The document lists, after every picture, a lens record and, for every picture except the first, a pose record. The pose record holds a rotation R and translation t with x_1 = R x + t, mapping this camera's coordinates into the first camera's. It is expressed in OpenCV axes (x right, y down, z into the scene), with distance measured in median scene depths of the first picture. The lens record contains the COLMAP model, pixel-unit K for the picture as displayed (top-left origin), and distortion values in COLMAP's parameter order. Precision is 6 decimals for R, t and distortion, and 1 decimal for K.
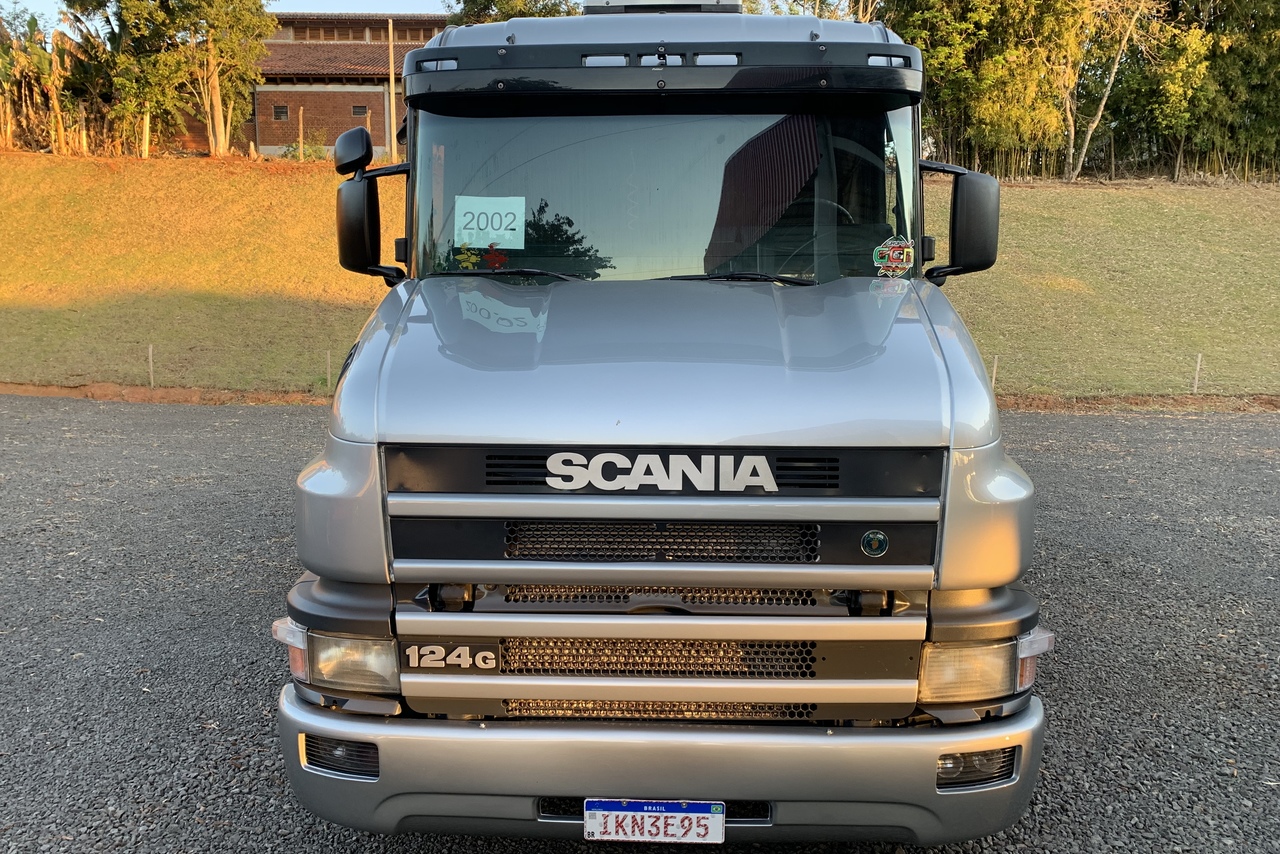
lens RADIAL K [[980.0, 0, 637.0], [0, 980.0, 423.7], [0, 0, 1]] dist [0.013954, 0.005016]
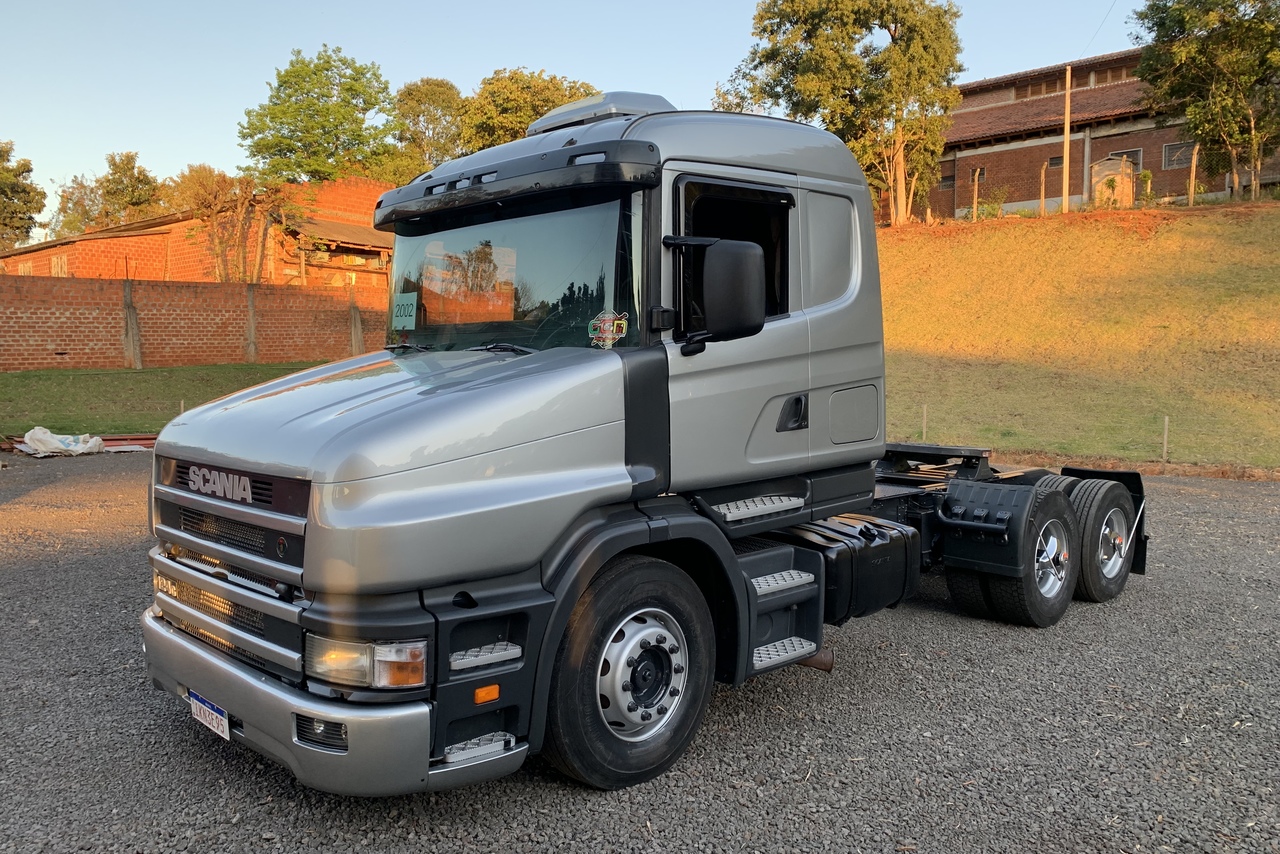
lens RADIAL K [[980.0, 0, 633.1], [0, 980.0, 427.6], [0, 0, 1]] dist [0.013954, 0.005016]
pose [[0.730995, 0.042129, -0.681081, 0.112336], [-0.076608, 0.996849, -0.020561, -0.004018], [0.678069, 0.067206, 0.731919, 0.022762]]
